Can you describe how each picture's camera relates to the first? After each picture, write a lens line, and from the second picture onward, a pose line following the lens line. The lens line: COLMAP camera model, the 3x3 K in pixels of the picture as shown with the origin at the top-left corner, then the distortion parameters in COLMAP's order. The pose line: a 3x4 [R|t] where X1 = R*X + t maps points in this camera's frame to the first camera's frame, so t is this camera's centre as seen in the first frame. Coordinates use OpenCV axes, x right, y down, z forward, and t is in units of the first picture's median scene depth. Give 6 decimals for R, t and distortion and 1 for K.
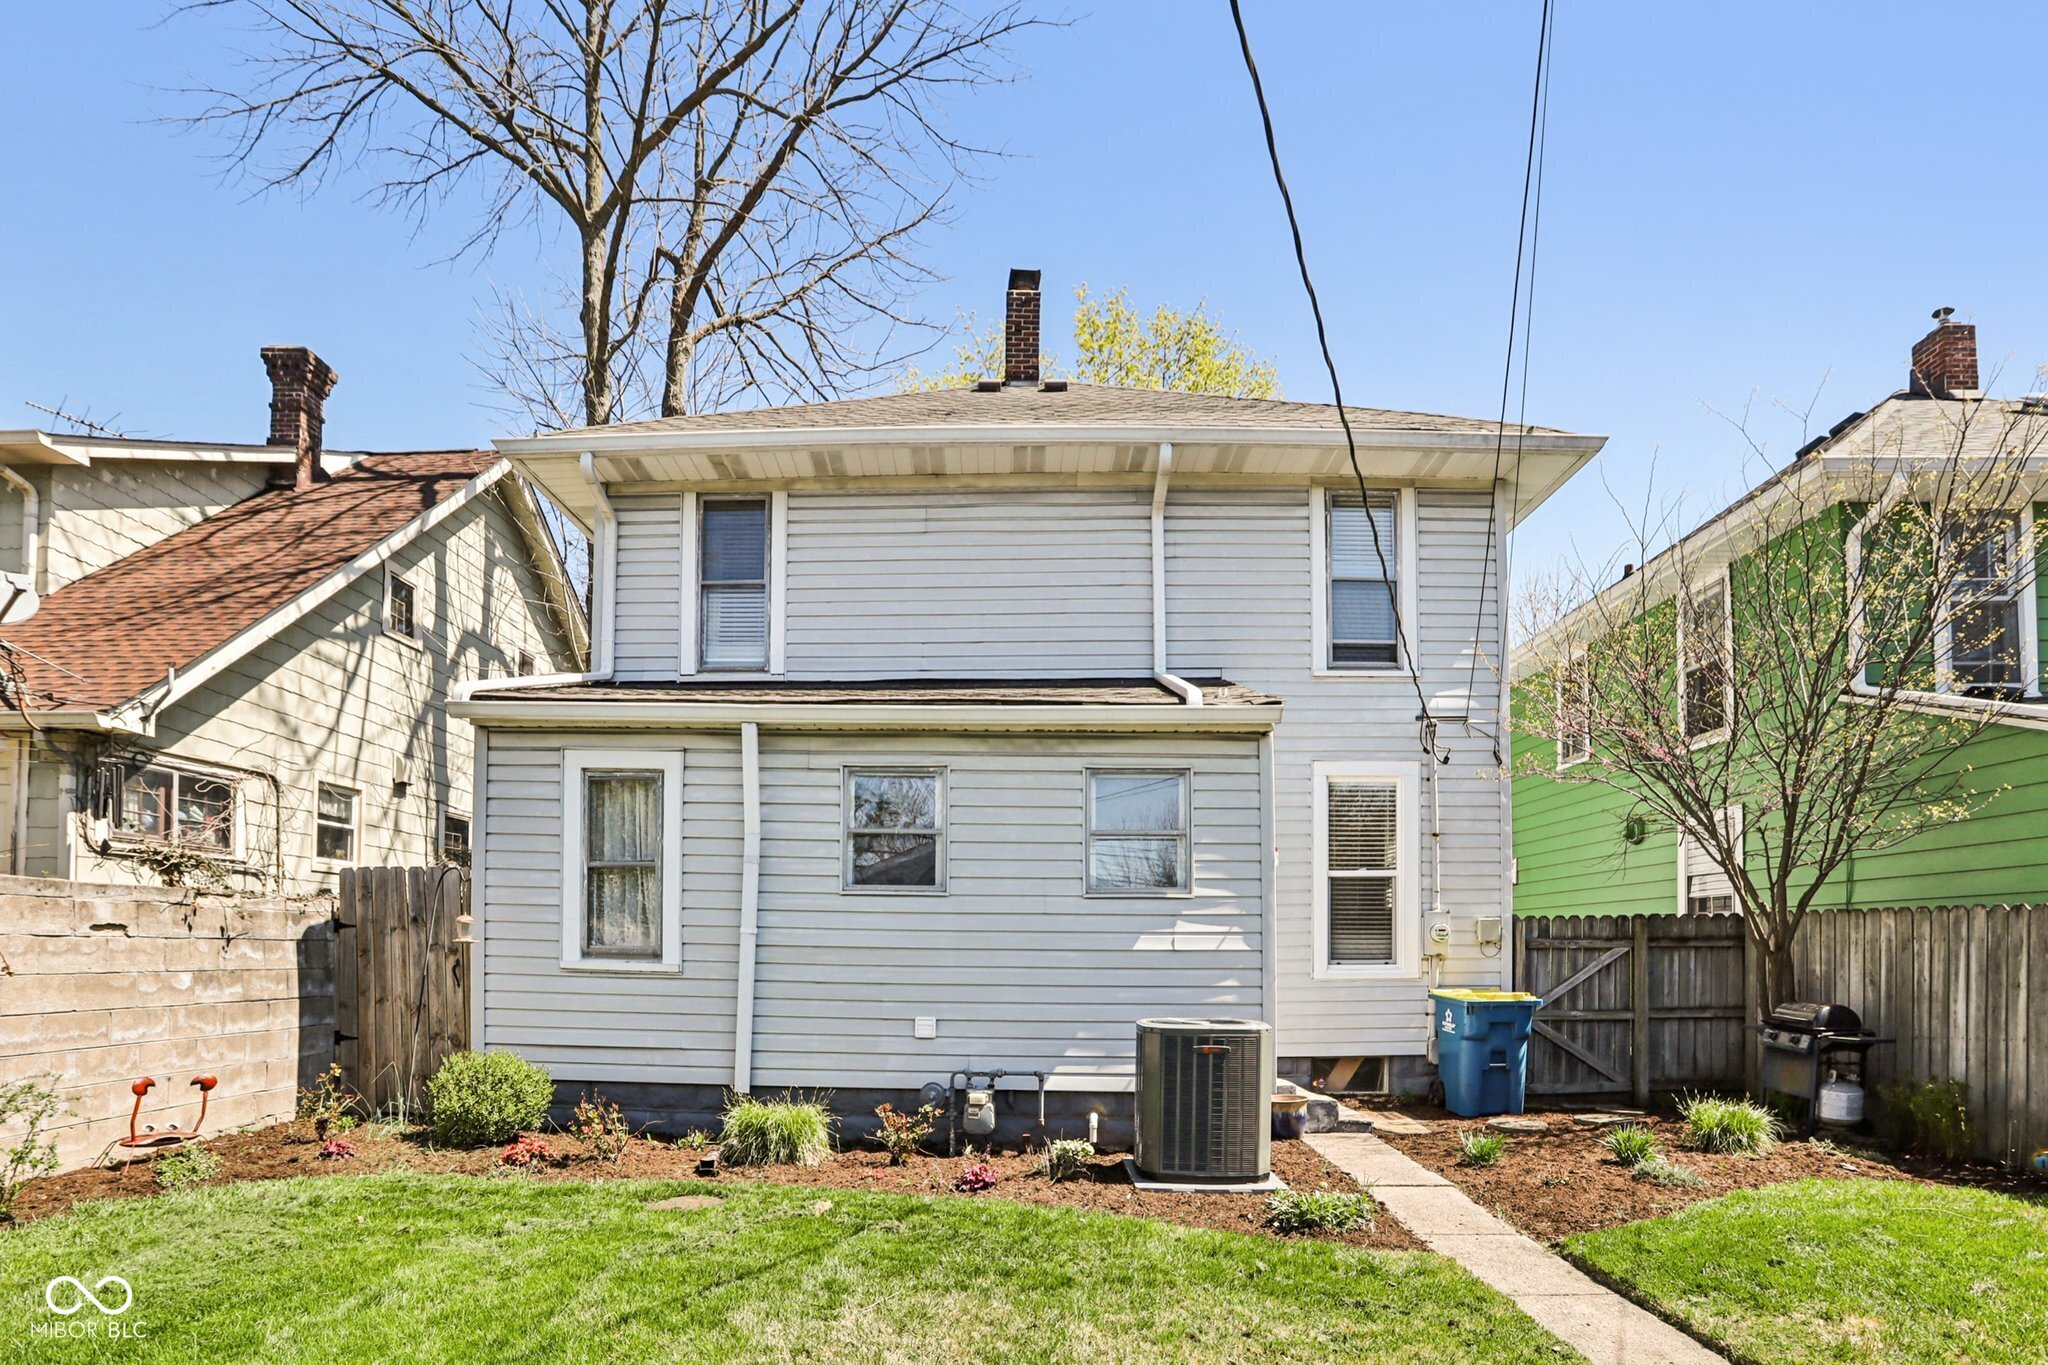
lens RADIAL K [[948.5, 0, 984.6], [0, 948.5, 741.0], [0, 0, 1]] dist [-0.032503, 0.004917]
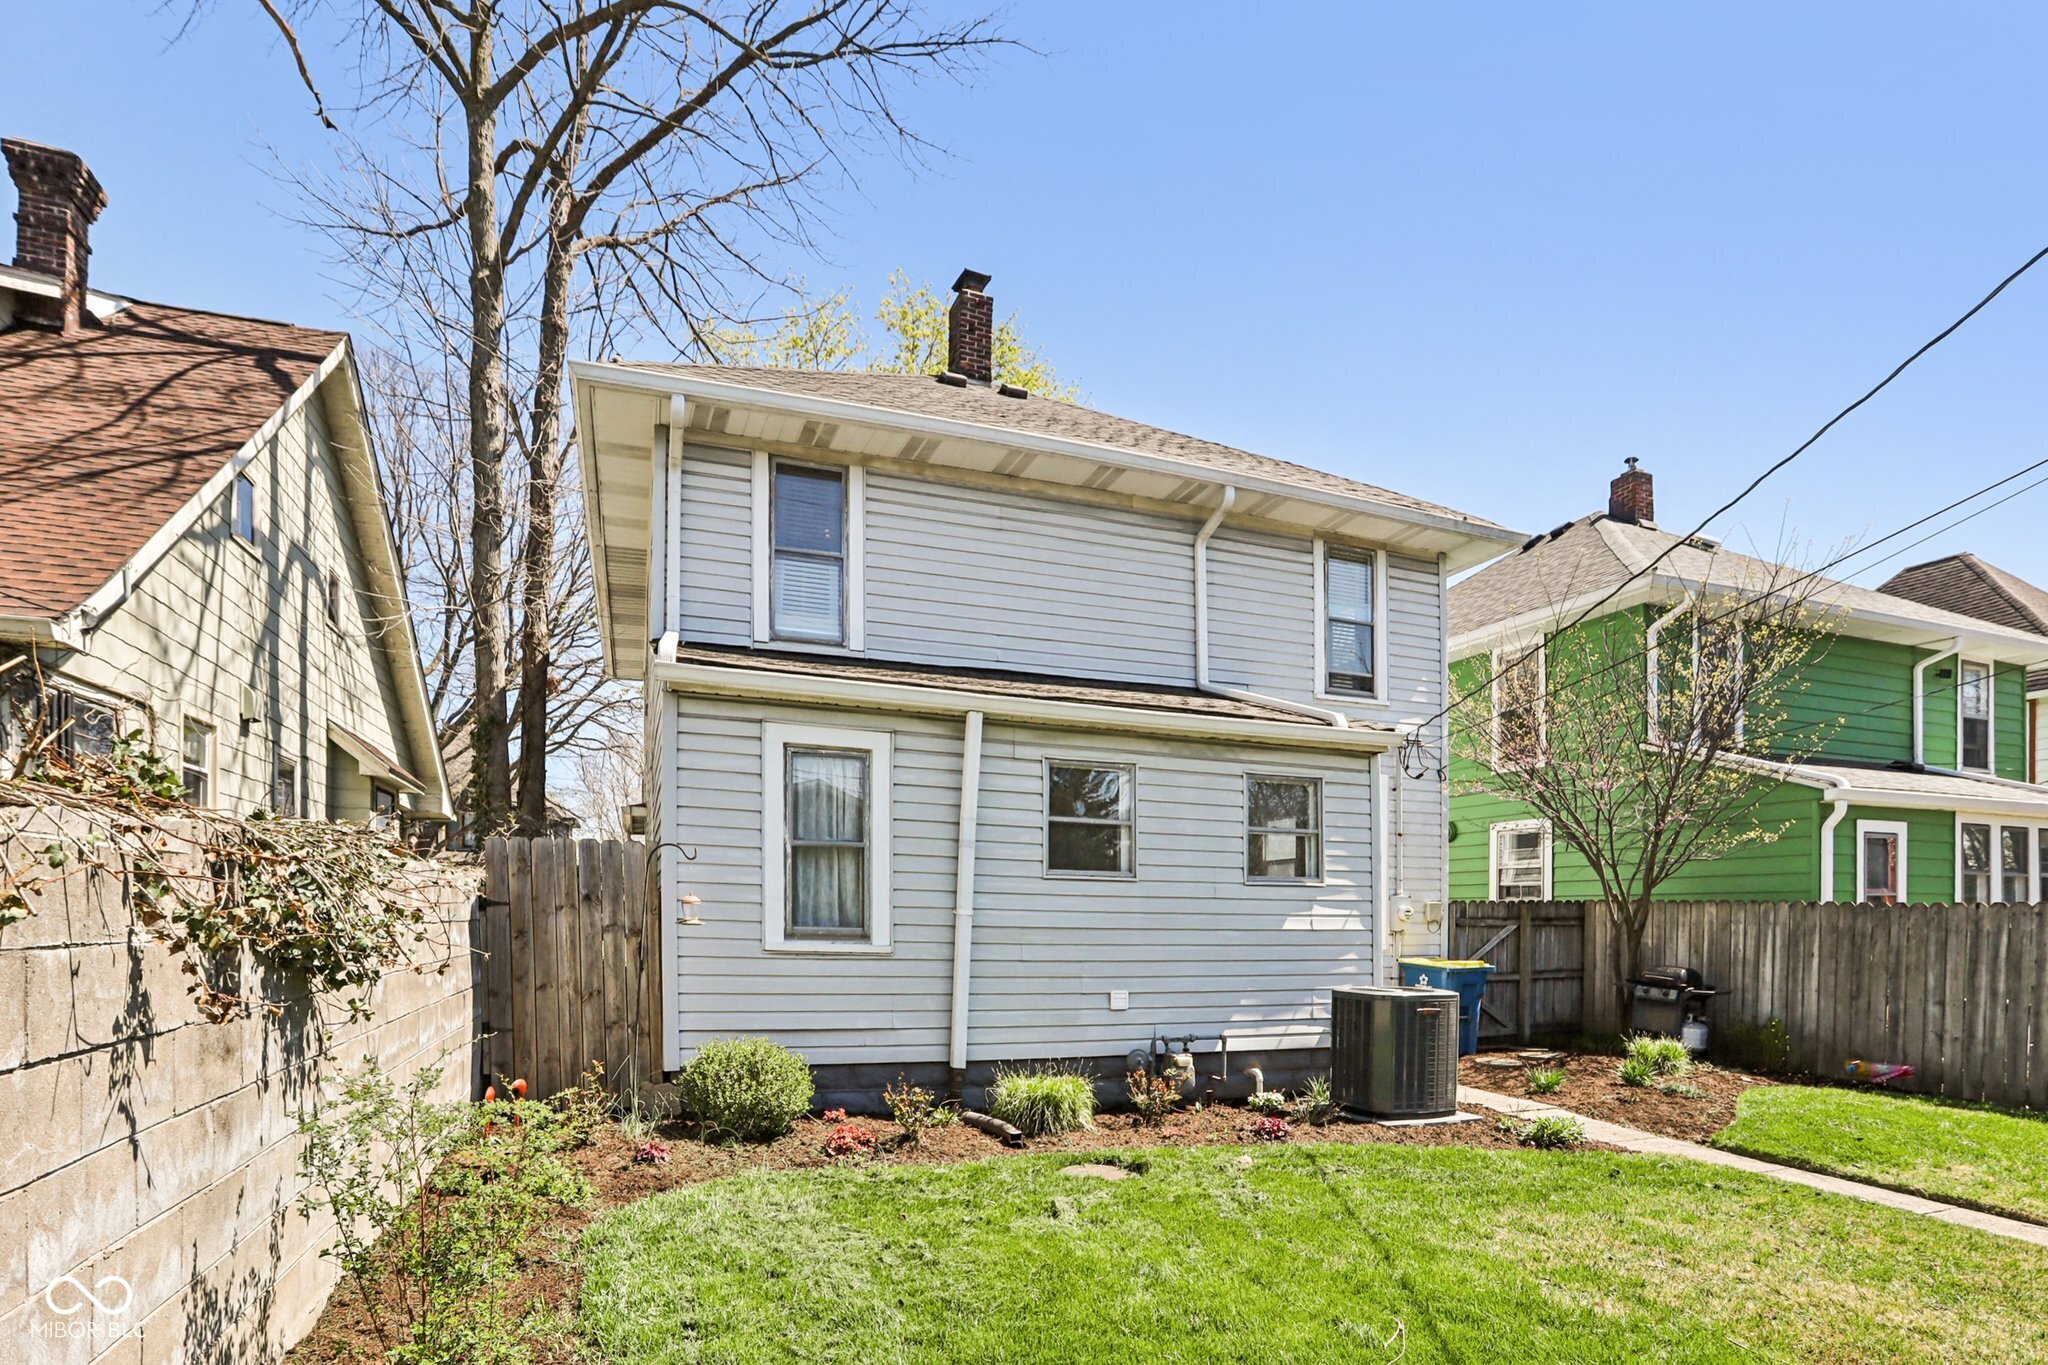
lens RADIAL K [[948.5, 0, 912.7], [0, 948.5, 716.0], [0, 0, 1]] dist [-0.032503, 0.004917]
pose [[0.942518, 0.073124, 0.326057, -0.518902], [-0.077823, 0.996966, 0.001372, -0.008268], [-0.324968, -0.026668, 0.945349, 0.034243]]
